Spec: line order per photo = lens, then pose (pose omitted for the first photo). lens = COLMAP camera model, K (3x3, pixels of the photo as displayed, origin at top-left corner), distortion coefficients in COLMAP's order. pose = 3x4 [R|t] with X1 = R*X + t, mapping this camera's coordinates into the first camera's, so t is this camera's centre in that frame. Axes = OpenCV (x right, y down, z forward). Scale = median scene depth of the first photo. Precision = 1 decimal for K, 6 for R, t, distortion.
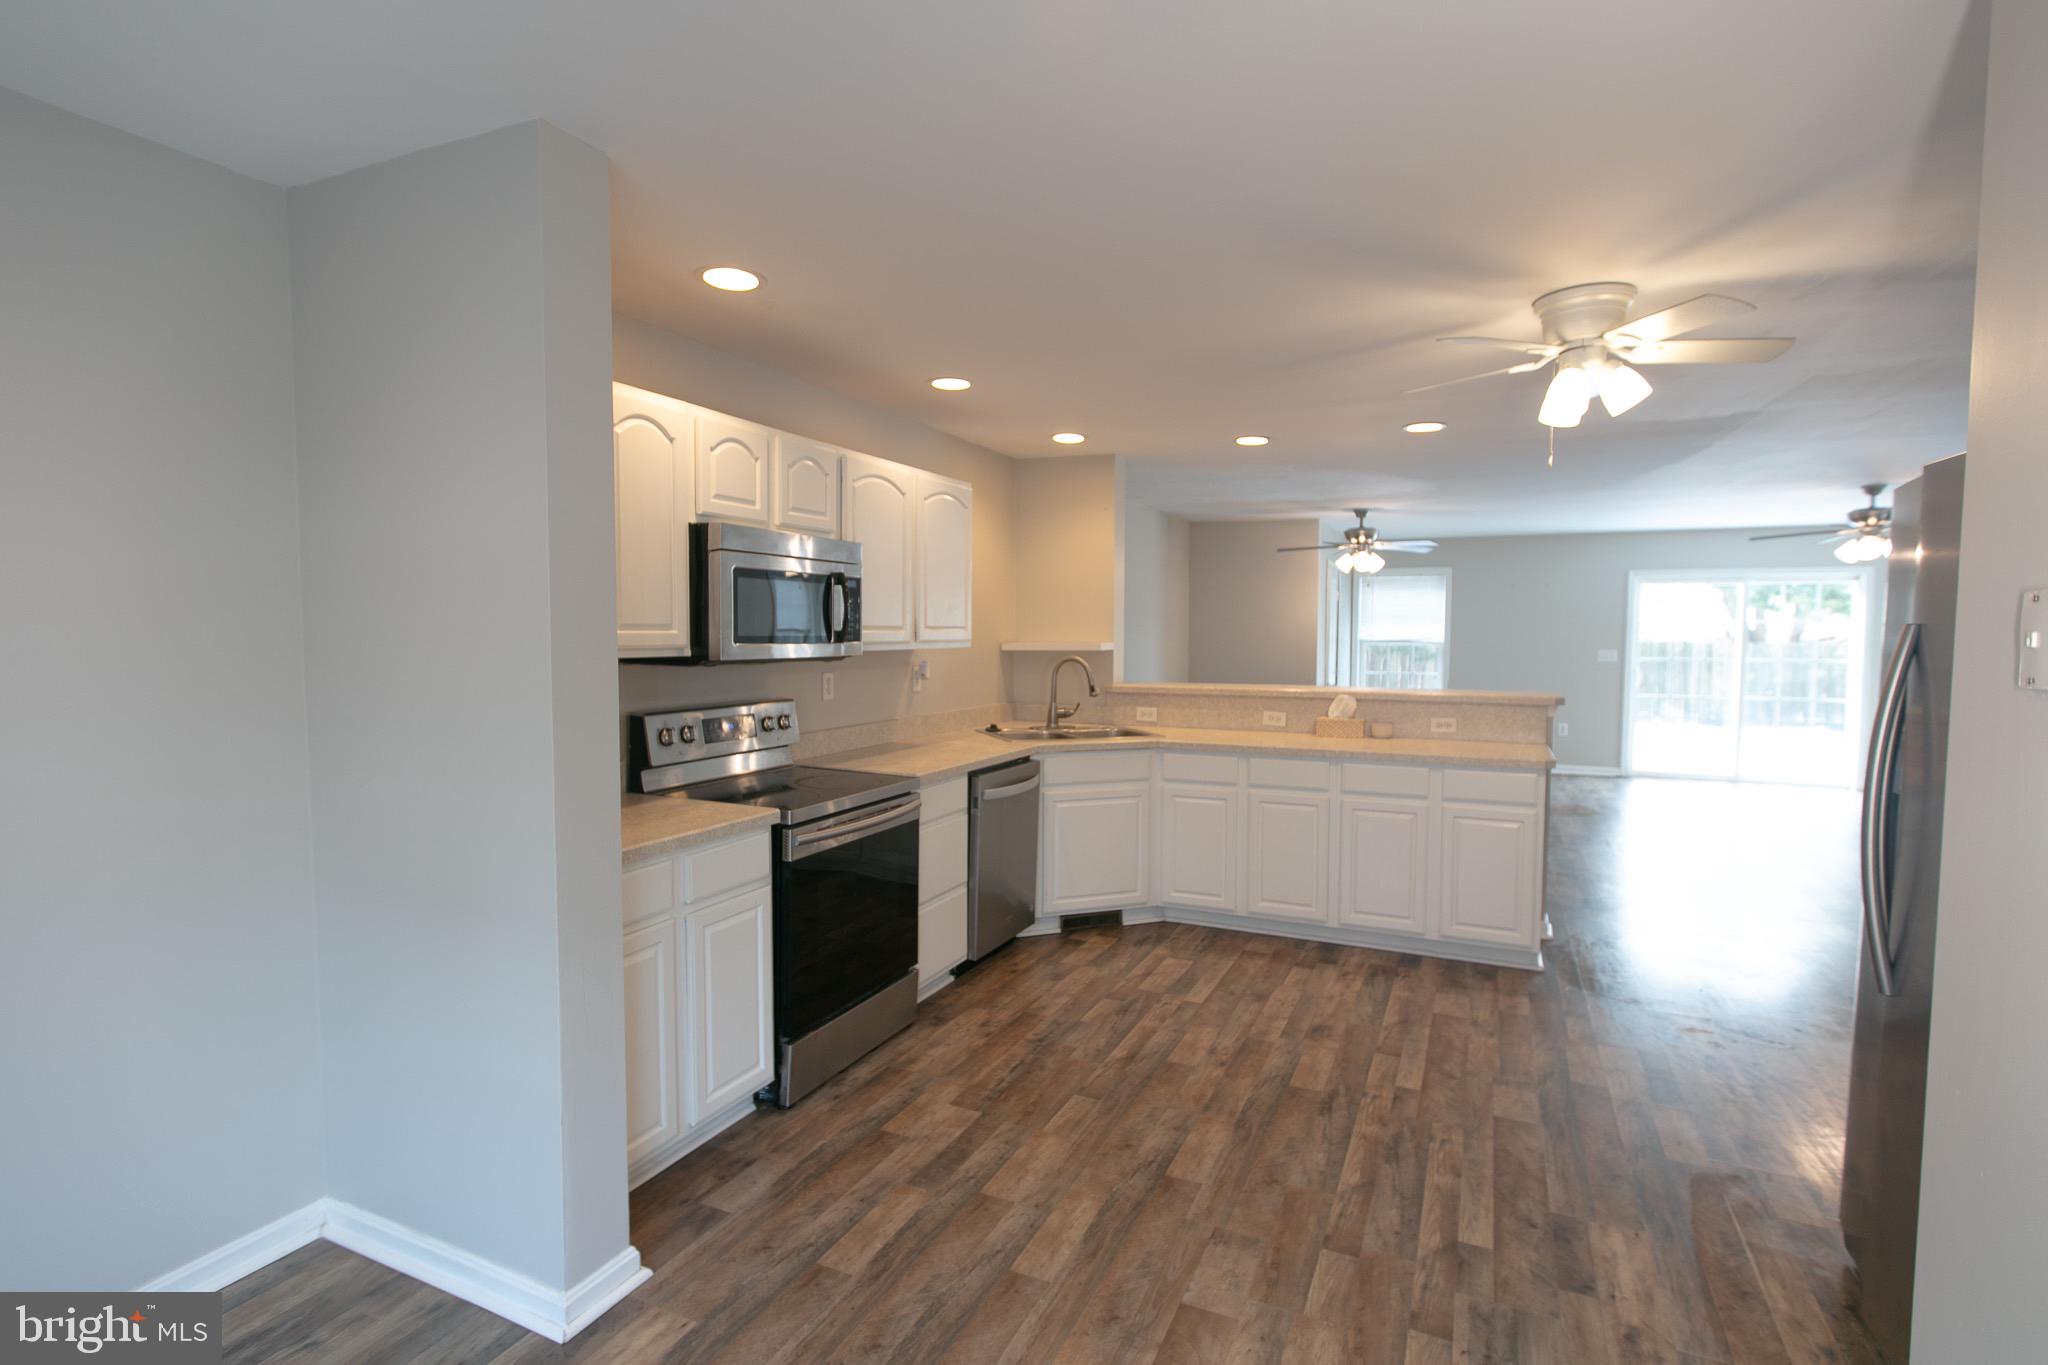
lens RADIAL K [[1001.1, 0, 1018.0], [0, 1001.1, 672.8], [0, 0, 1]] dist [0.001202, 0.000355]
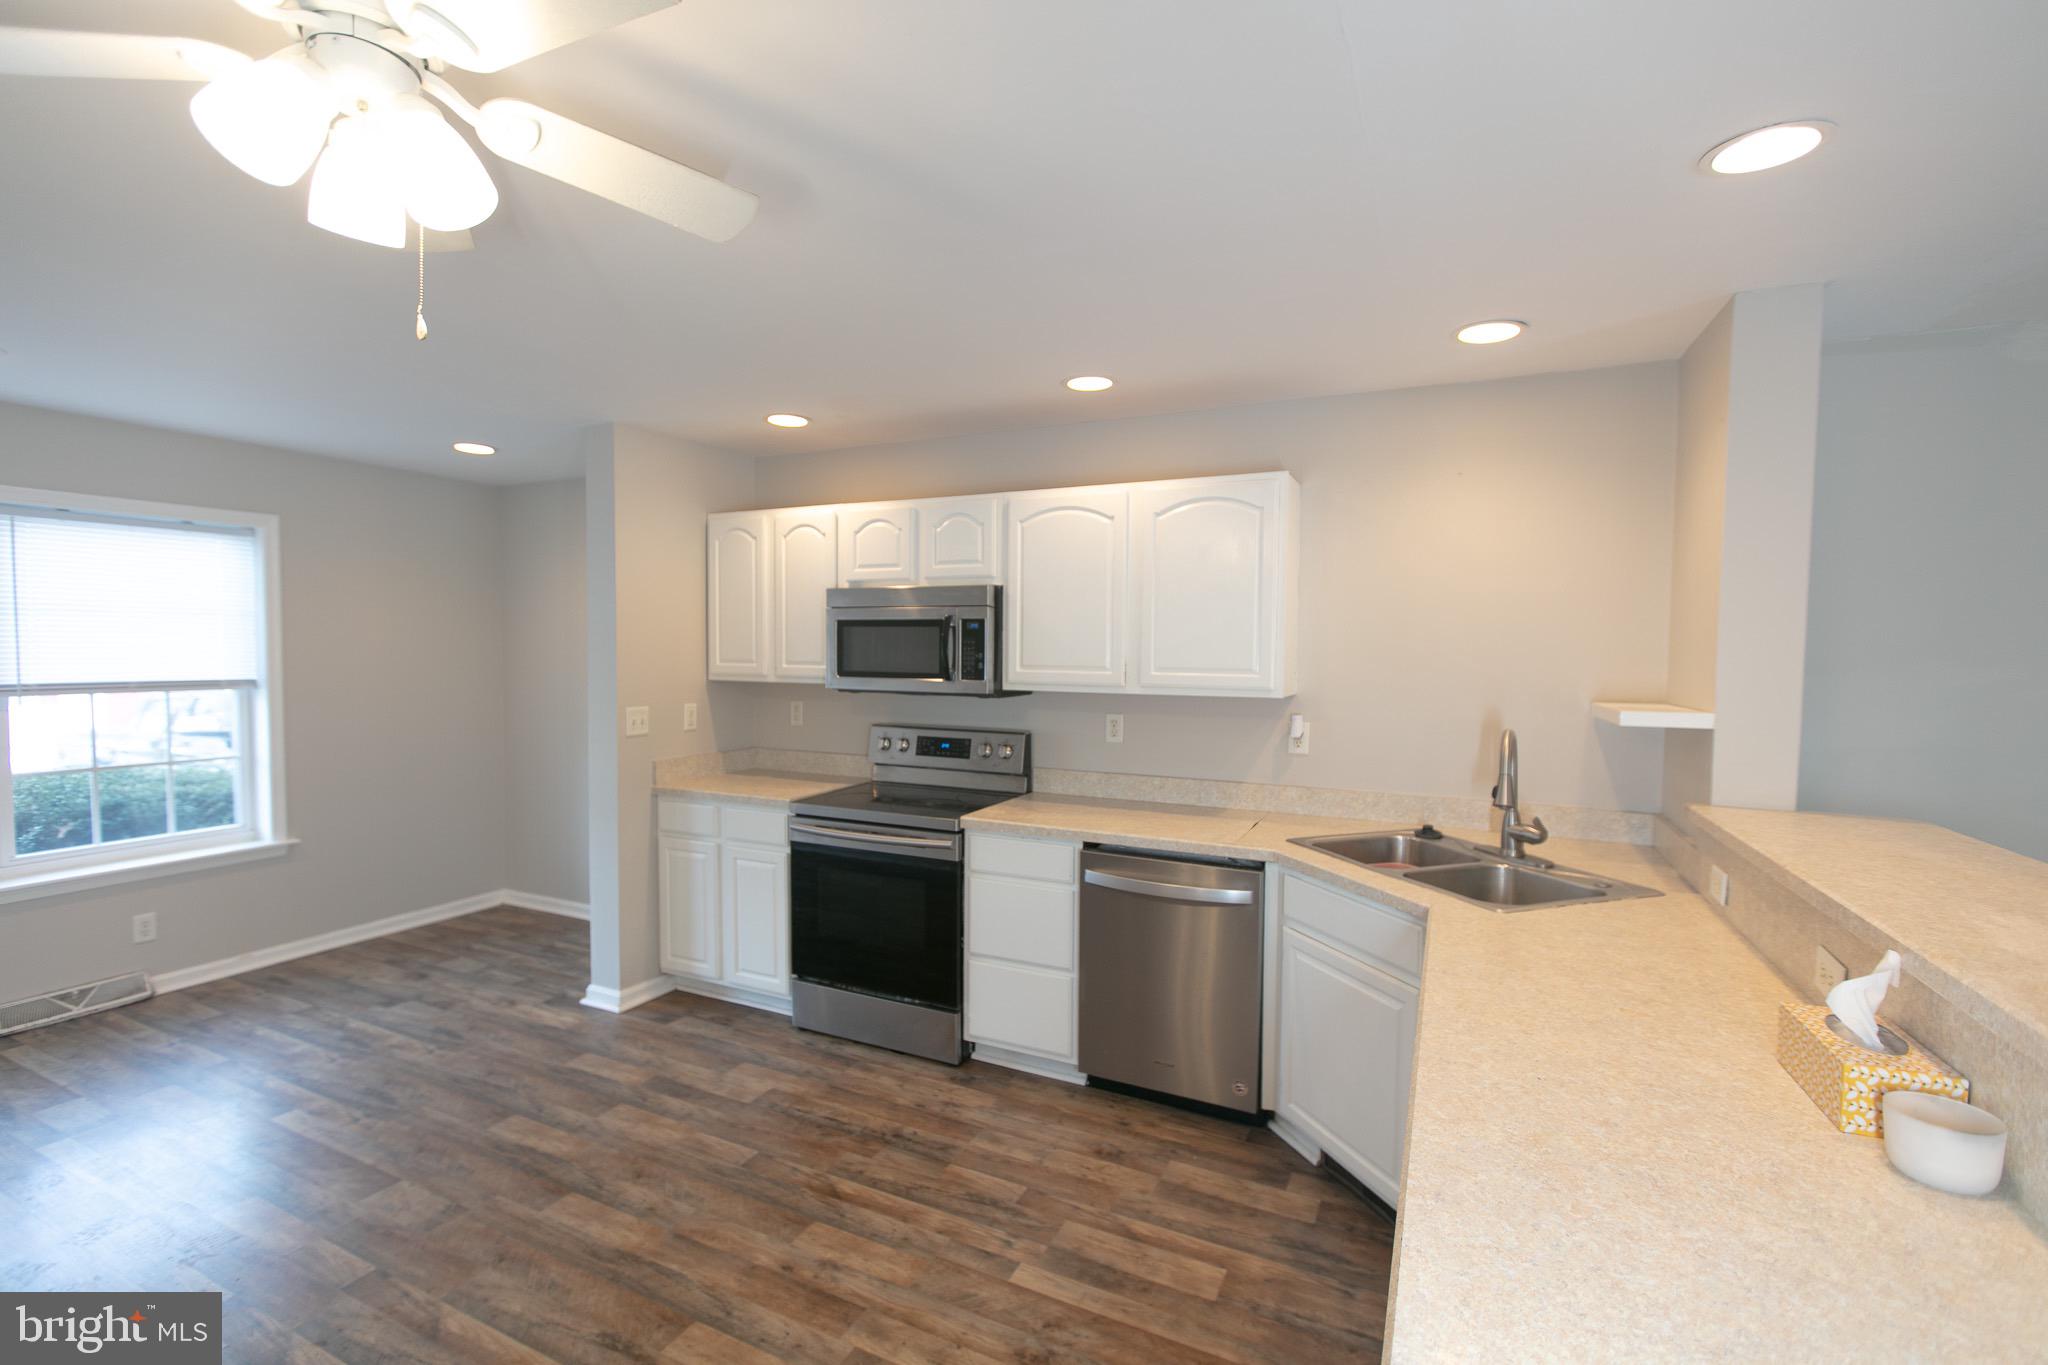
lens RADIAL K [[904.1, 0, 1016.4], [0, 904.1, 680.5], [0, 0, 1]] dist [0.005879, -0.004649]
pose [[-0.017309, 0.031283, -0.999361, 0.678227], [-0.052976, 0.998078, 0.032160, -0.055164], [0.998446, 0.053499, -0.015618, 0.920692]]
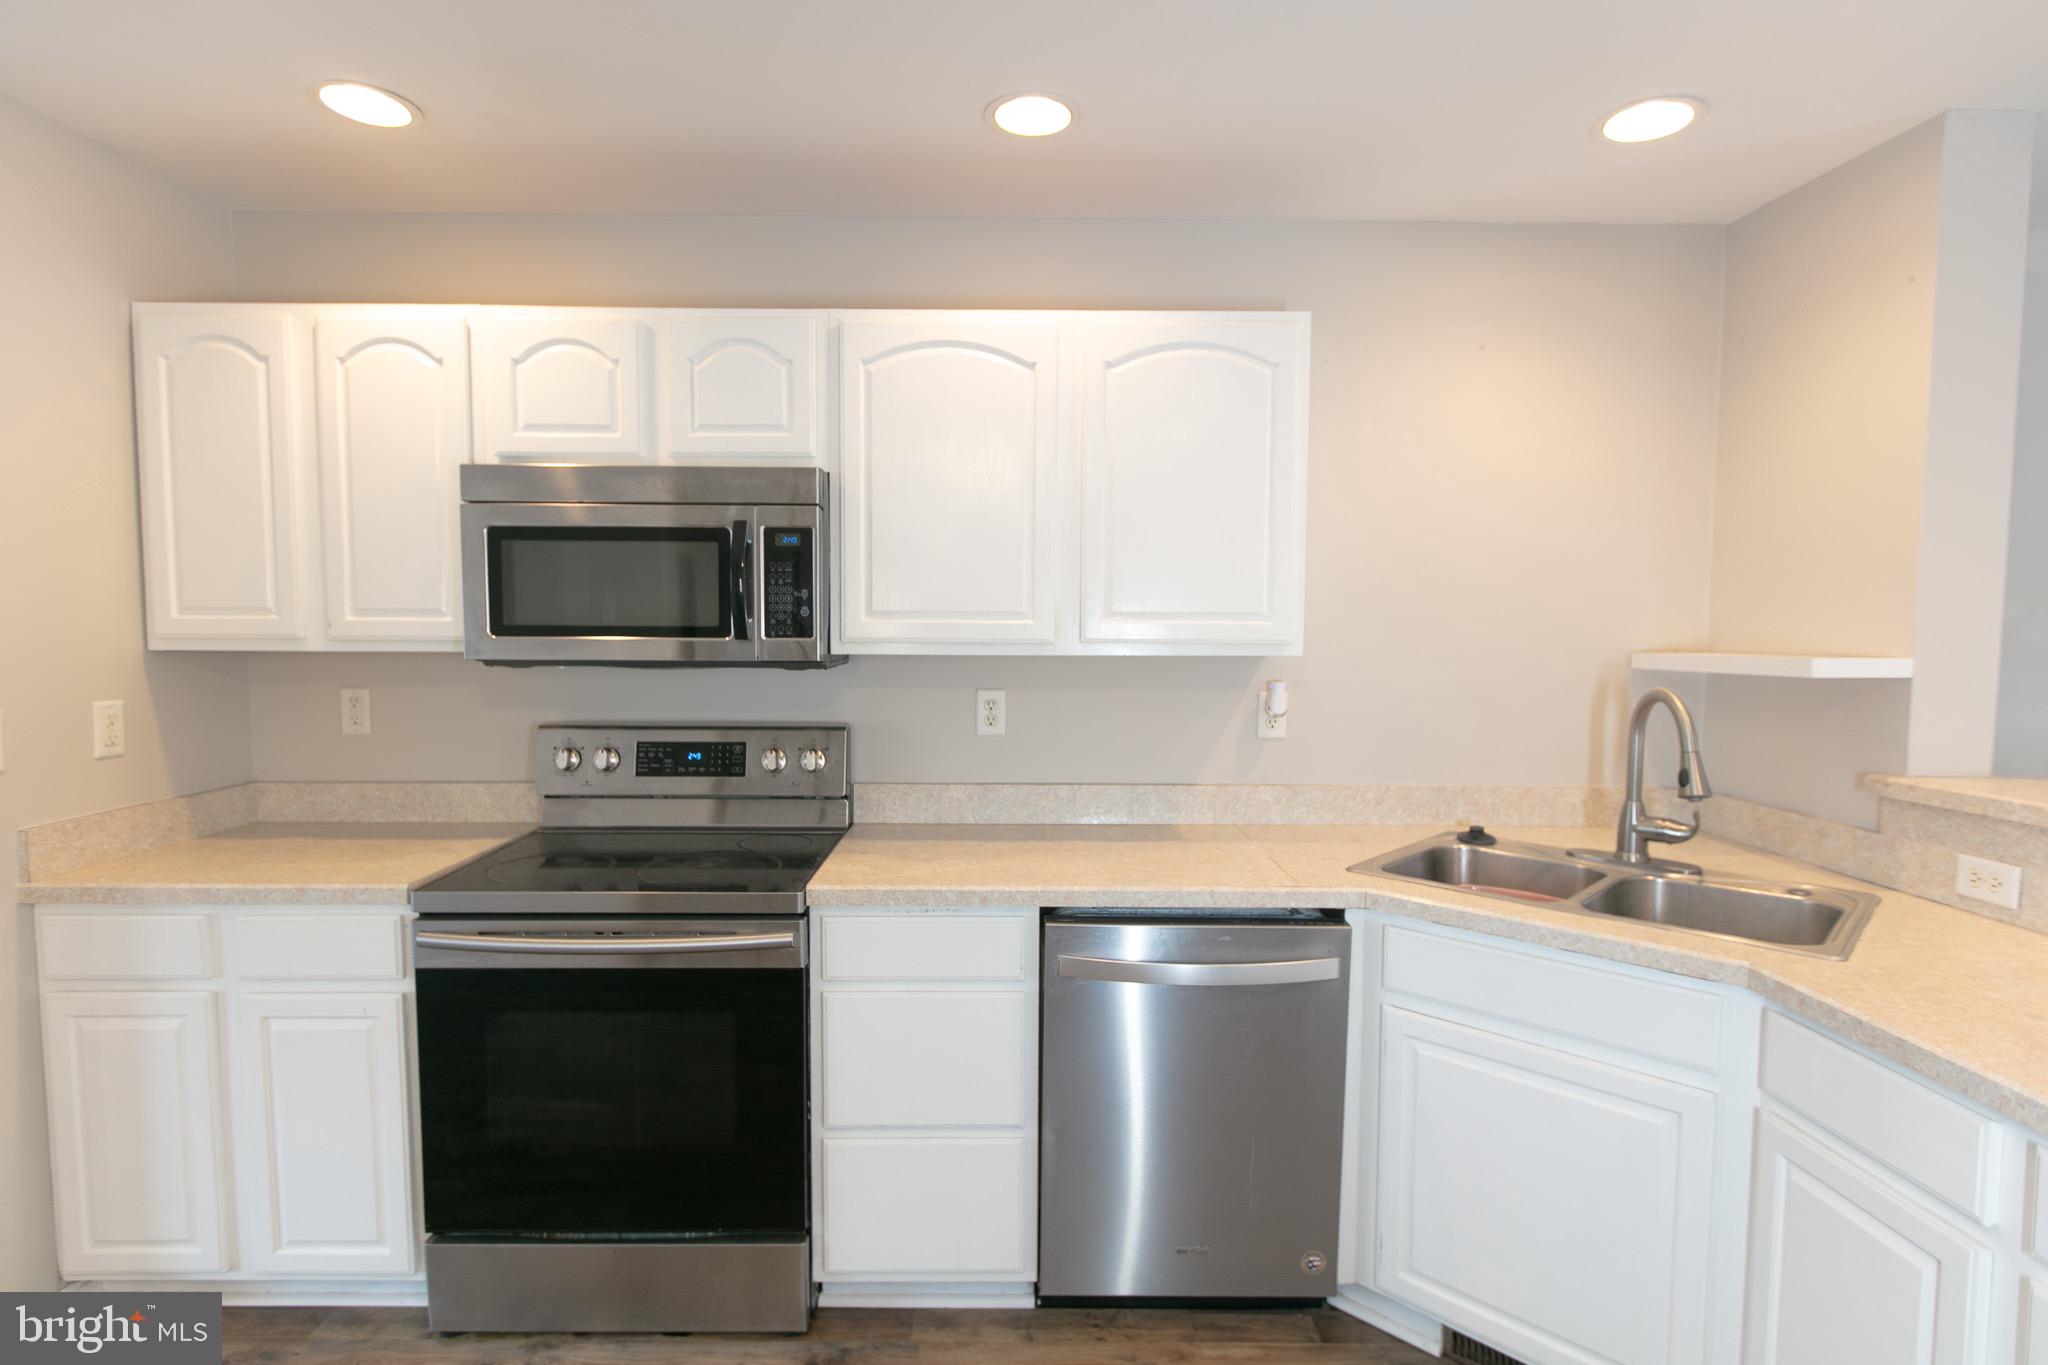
lens RADIAL K [[1033.0, 0, 1024.0], [0, 1033.0, 682.5], [0, 0, 1]] dist [0.000048, -0.000351]
pose [[0.430245, 0.048674, -0.901399, 0.384371], [-0.043023, 0.998516, 0.033383, -0.026800], [0.901686, 0.024418, 0.431701, 0.749165]]
